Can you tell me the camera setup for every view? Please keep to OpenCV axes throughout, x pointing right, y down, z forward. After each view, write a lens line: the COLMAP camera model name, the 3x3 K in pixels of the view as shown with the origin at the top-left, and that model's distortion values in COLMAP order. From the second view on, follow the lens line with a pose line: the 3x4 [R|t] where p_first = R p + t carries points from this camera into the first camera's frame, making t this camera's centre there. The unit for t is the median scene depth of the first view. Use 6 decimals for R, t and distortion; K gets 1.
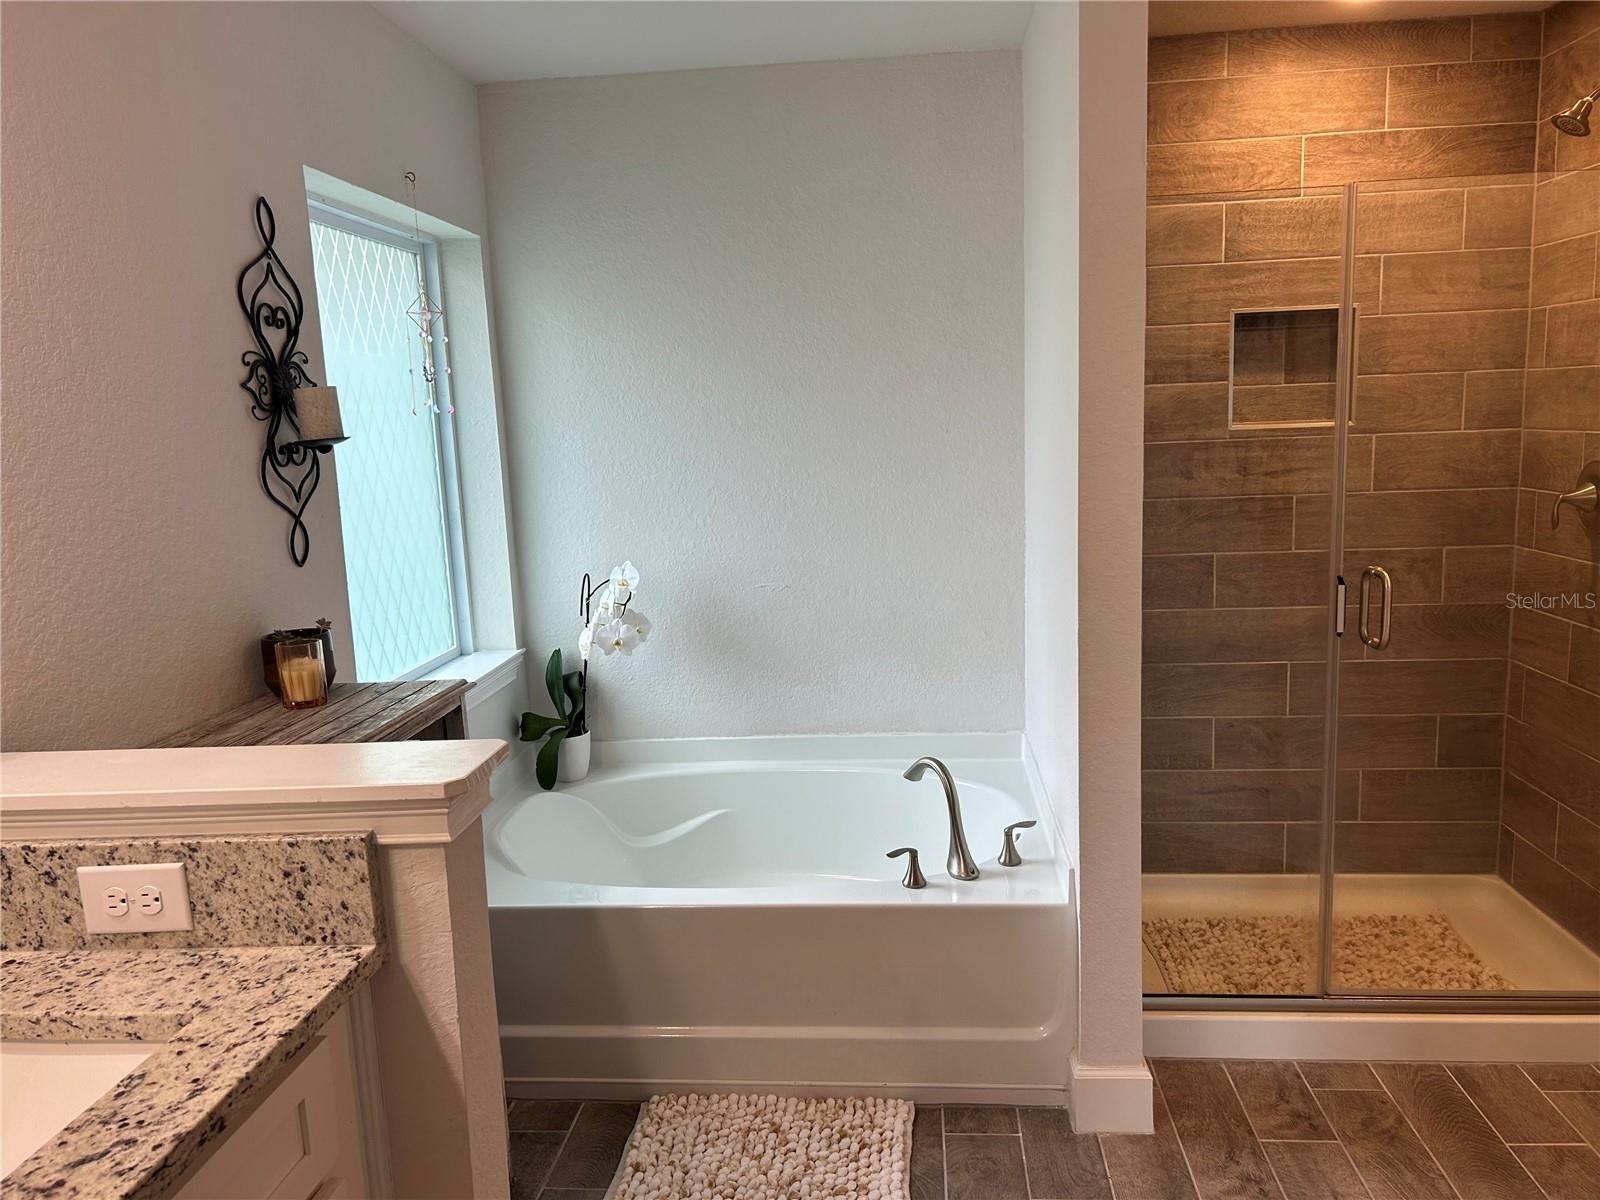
lens RADIAL K [[1202.8, 0, 803.7], [0, 1202.8, 603.7], [0, 0, 1]] dist [0.040162, -0.035697]
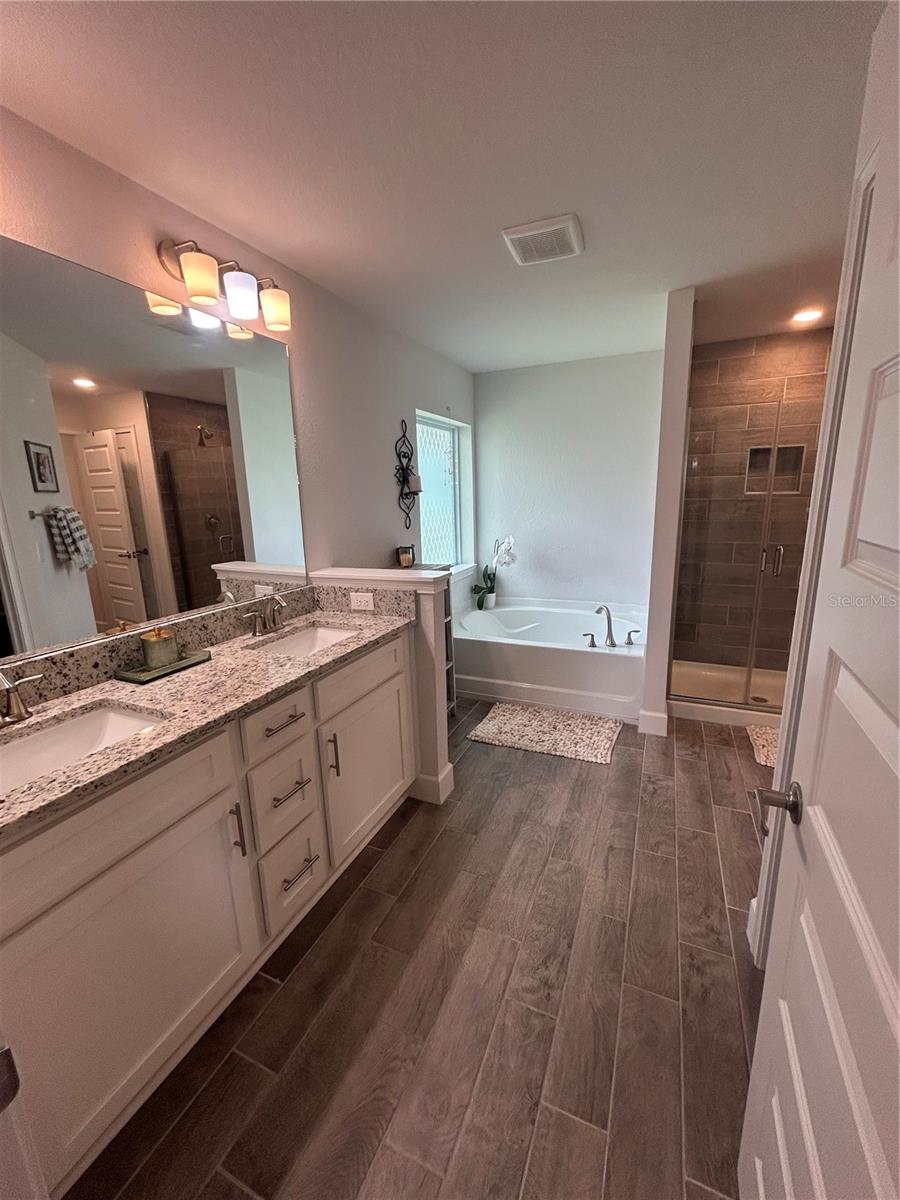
lens RADIAL K [[483.9, 0, 450.1], [0, 483.9, 598.6], [0, 0, 1]] dist [-0.002115, -0.000103]
pose [[0.945561, 0.082954, -0.314694, 0.141418], [-0.061788, 0.995140, 0.076667, 0.051742], [0.319524, -0.053049, 0.946092, -0.261923]]
